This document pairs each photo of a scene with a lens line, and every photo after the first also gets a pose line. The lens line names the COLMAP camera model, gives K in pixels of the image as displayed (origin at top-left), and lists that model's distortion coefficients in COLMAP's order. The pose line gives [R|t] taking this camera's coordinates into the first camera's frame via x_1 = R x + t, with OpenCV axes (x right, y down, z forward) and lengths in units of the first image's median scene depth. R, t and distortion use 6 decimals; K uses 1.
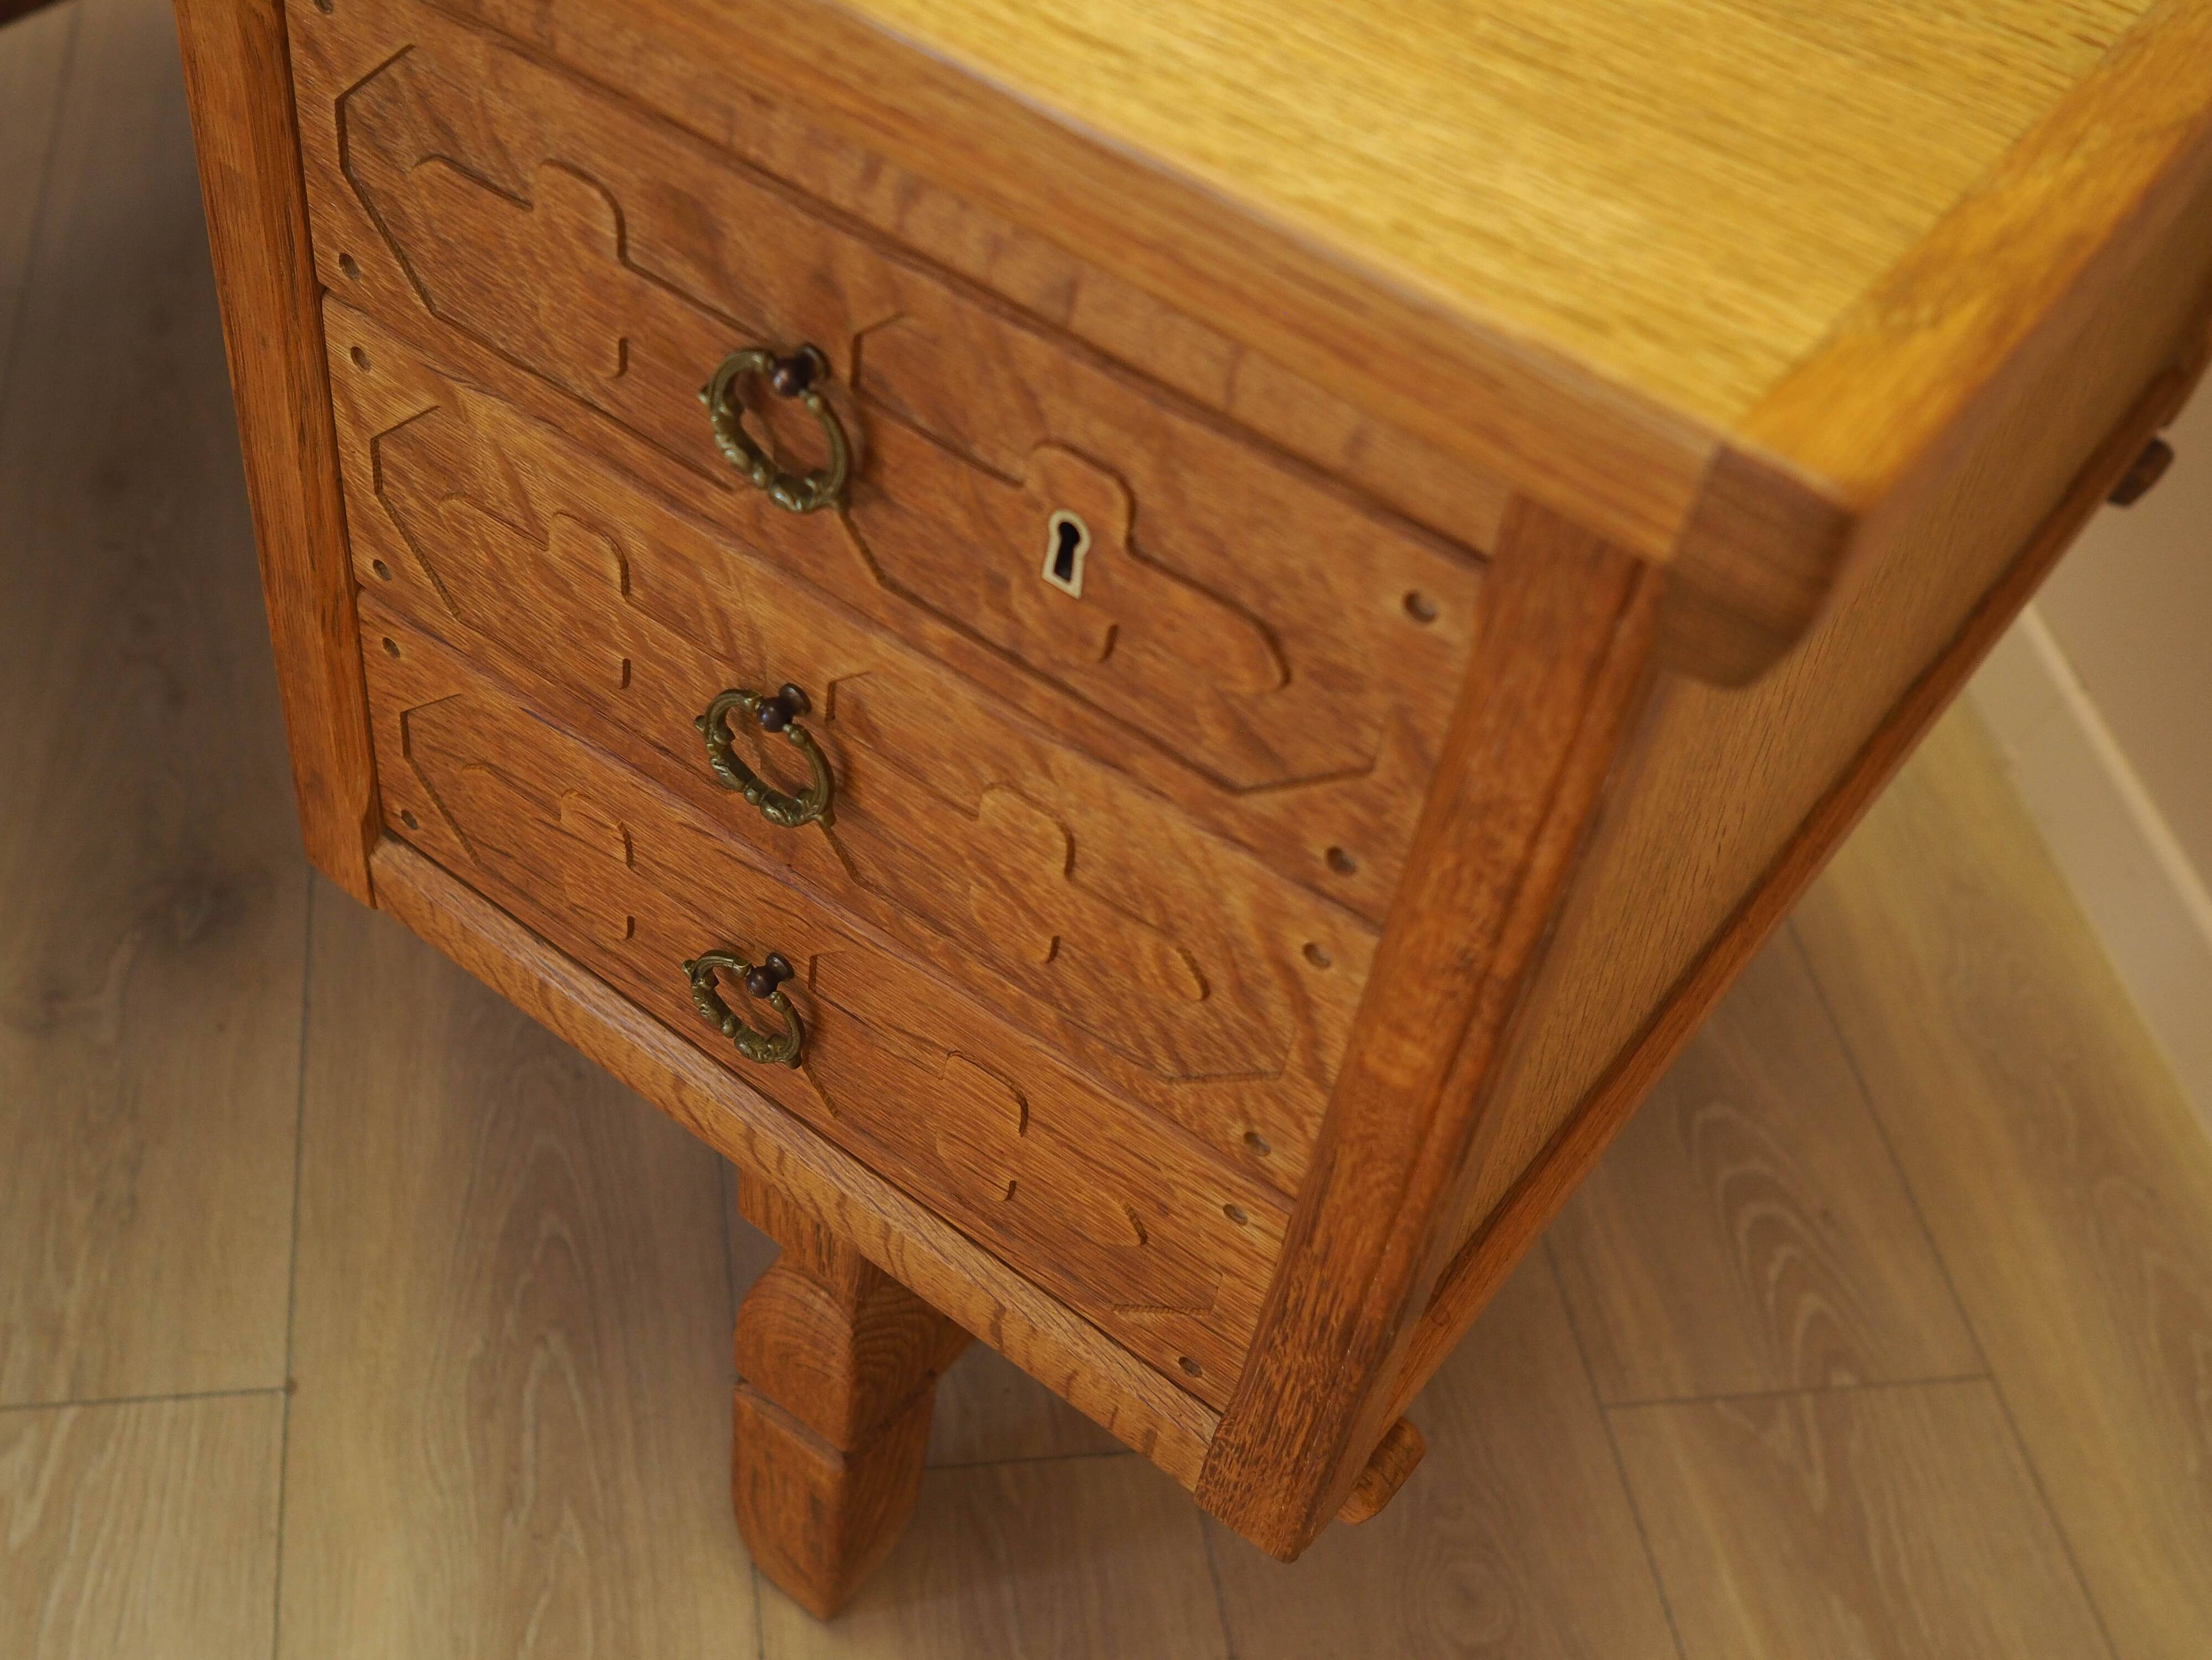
lens RADIAL K [[2534.7, 0, 995.8], [0, 2534.7, 913.0], [0, 0, 1]] dist [-0.038409, 0.026162]
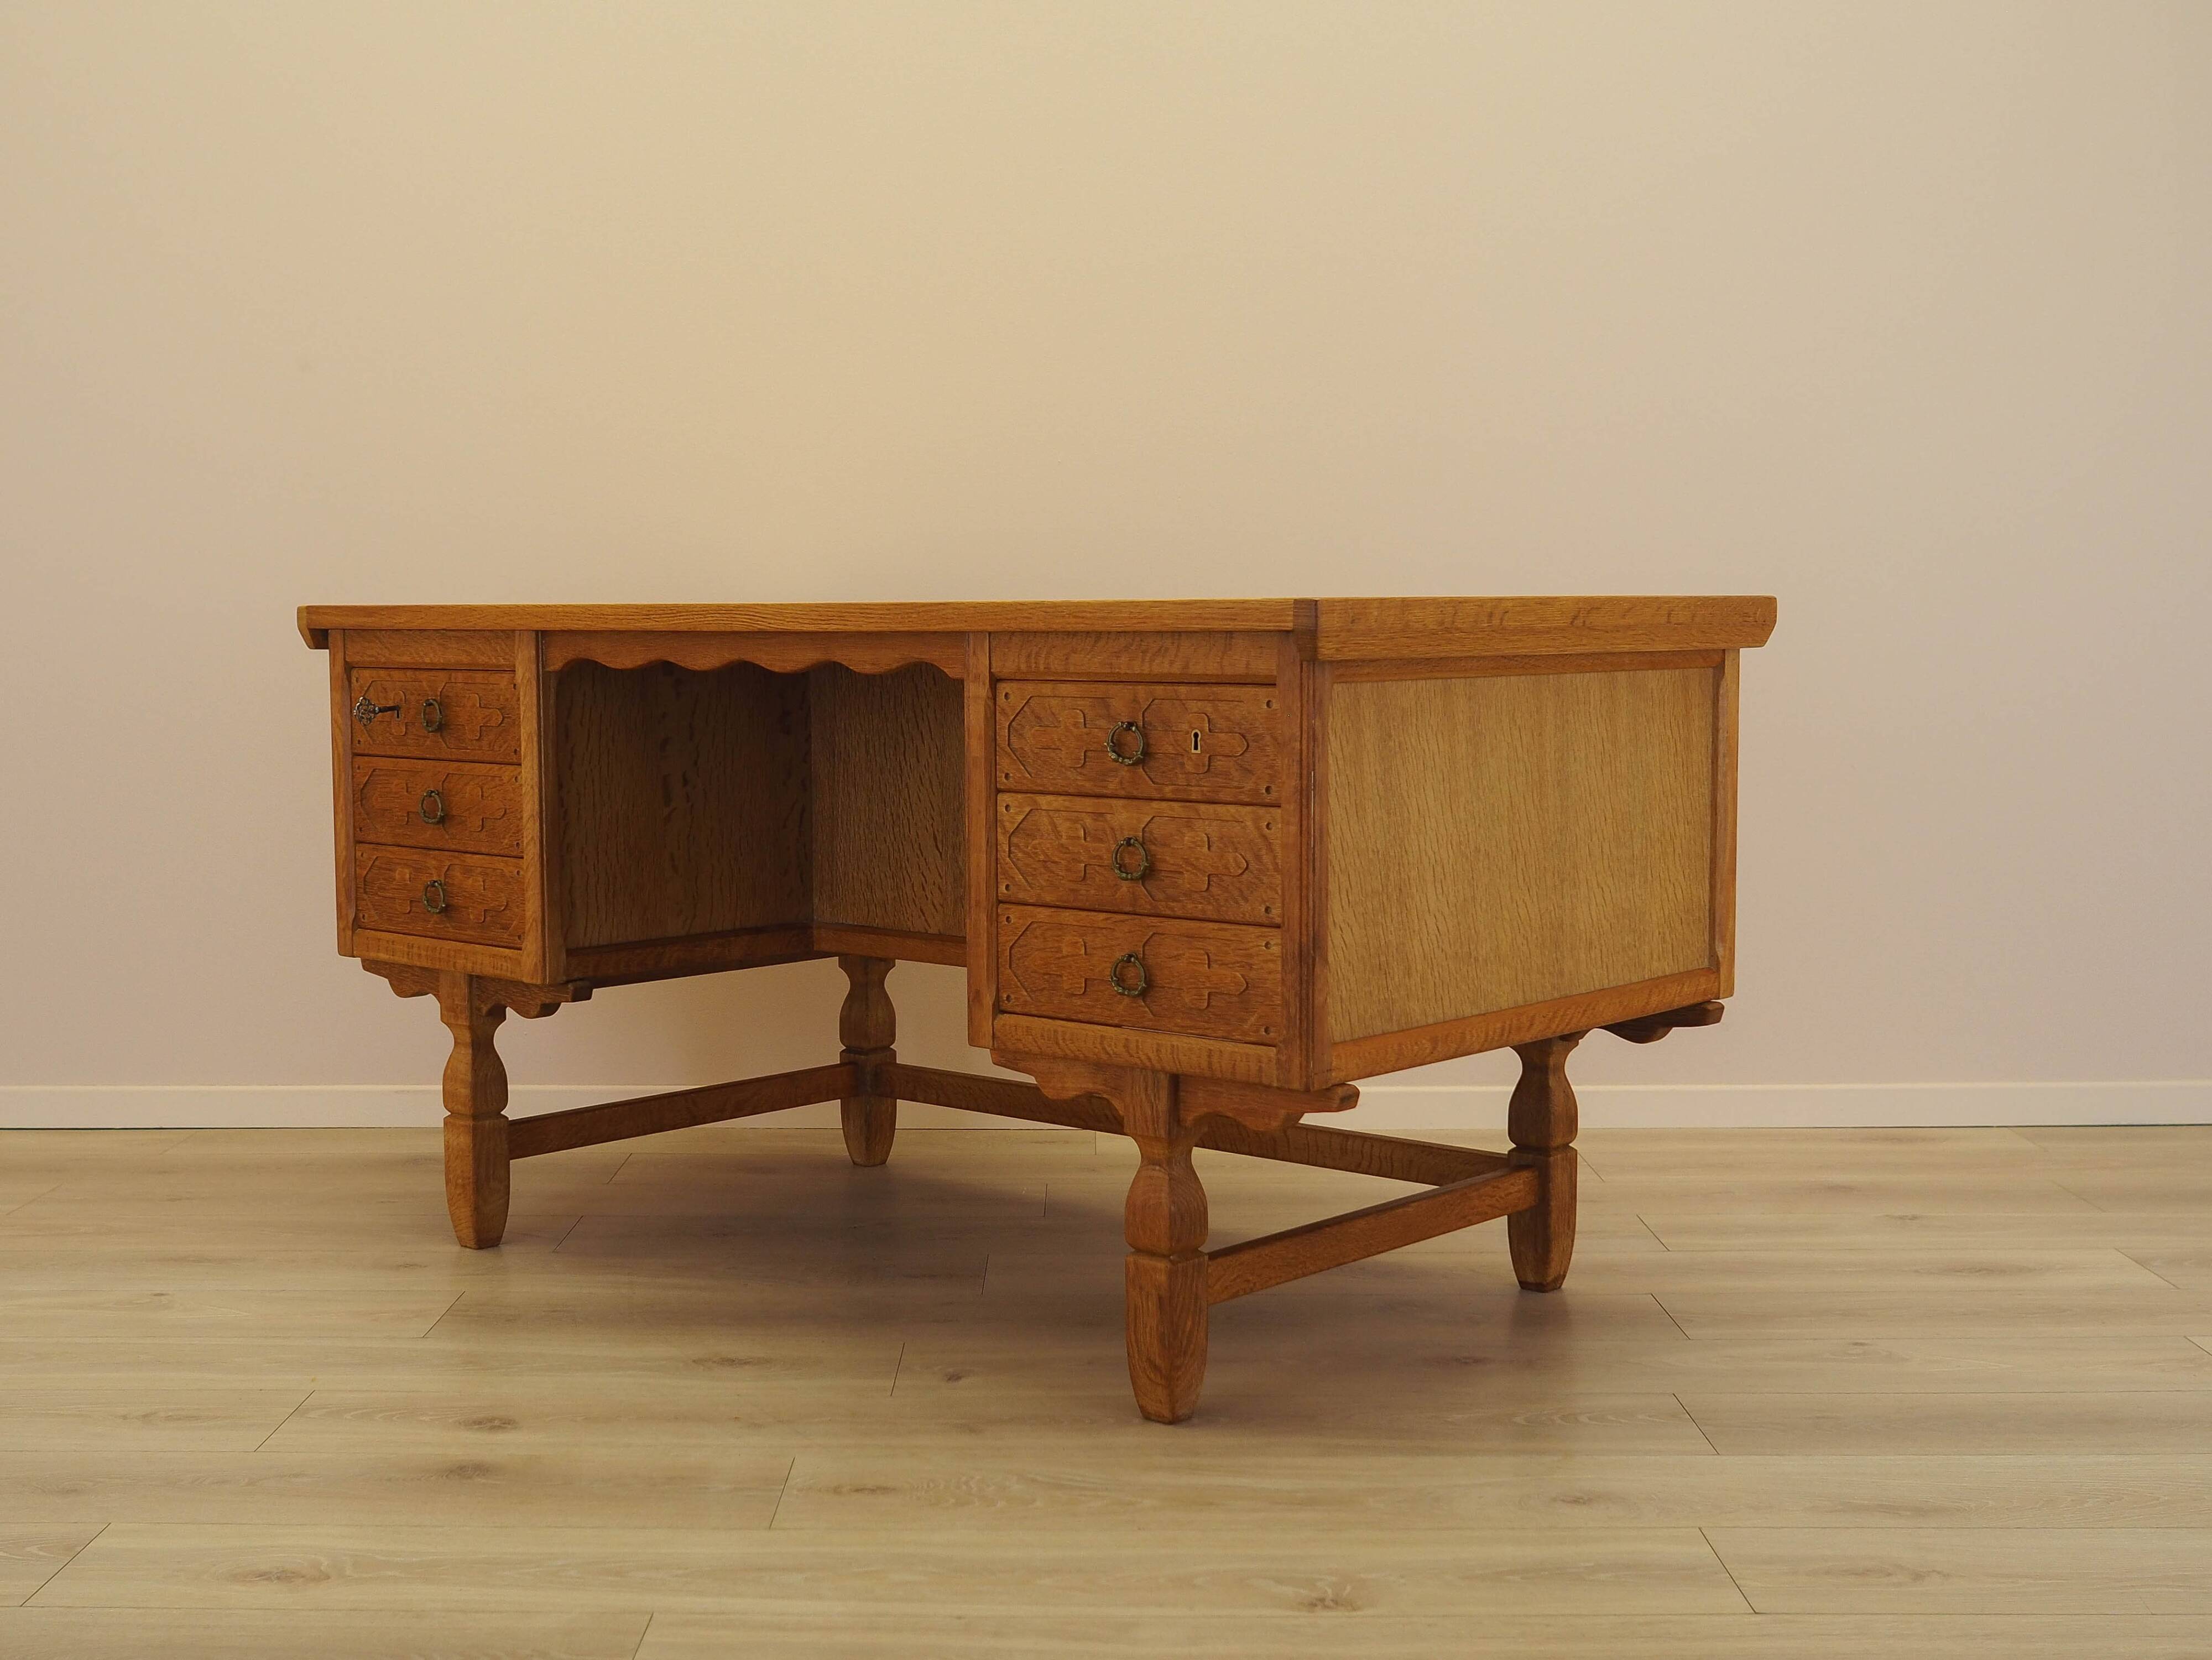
lens RADIAL K [[2746.8, 0, 1005.1], [0, 2746.8, 882.1], [0, 0, 1]] dist [-0.011996, -0.001235]
pose [[0.990557, -0.095102, -0.098758, 0.114474], [0.001302, 0.726808, -0.686839, 2.531582], [0.137098, 0.680225, 0.720068, -1.717909]]
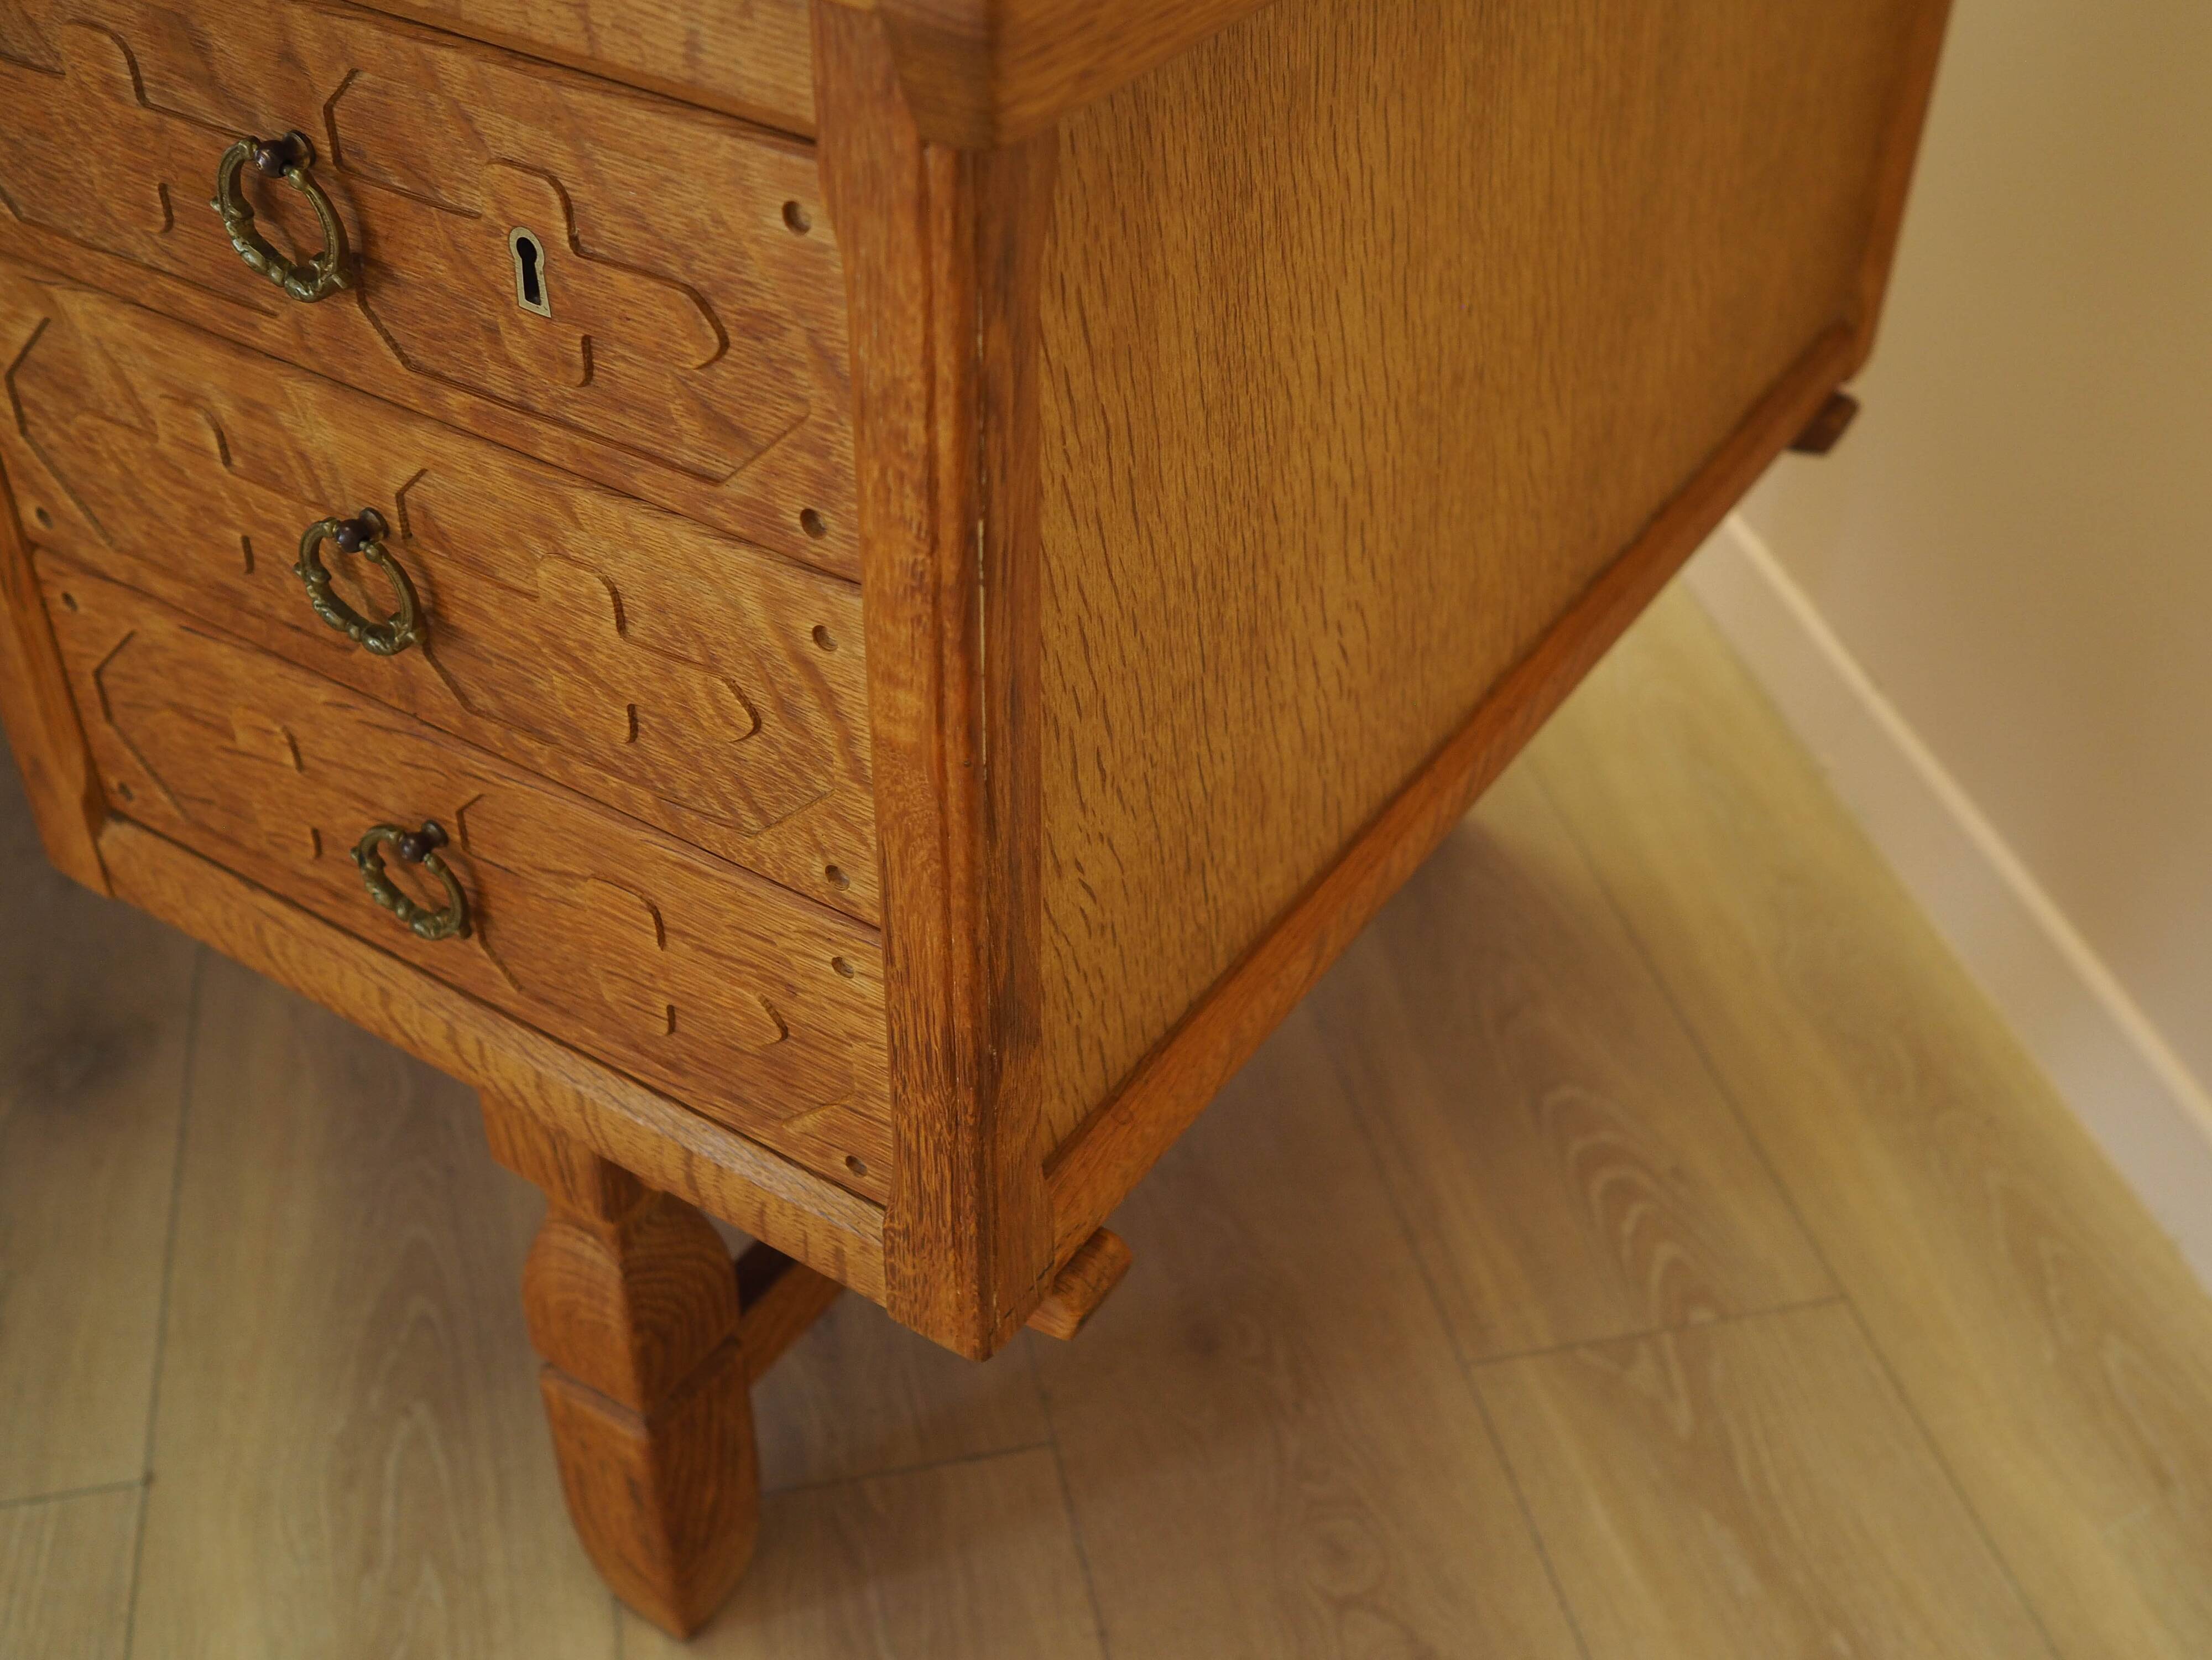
lens RADIAL K [[2407.8, 0, 1179.1], [0, 2407.8, 867.3], [0, 0, 1]] dist [-0.037510, 0.034277]
pose [[0.993221, -0.109651, 0.038580, 0.193084], [0.114456, 0.980465, -0.159964, 0.245900], [-0.020286, 0.163295, 0.986369, 0.029069]]
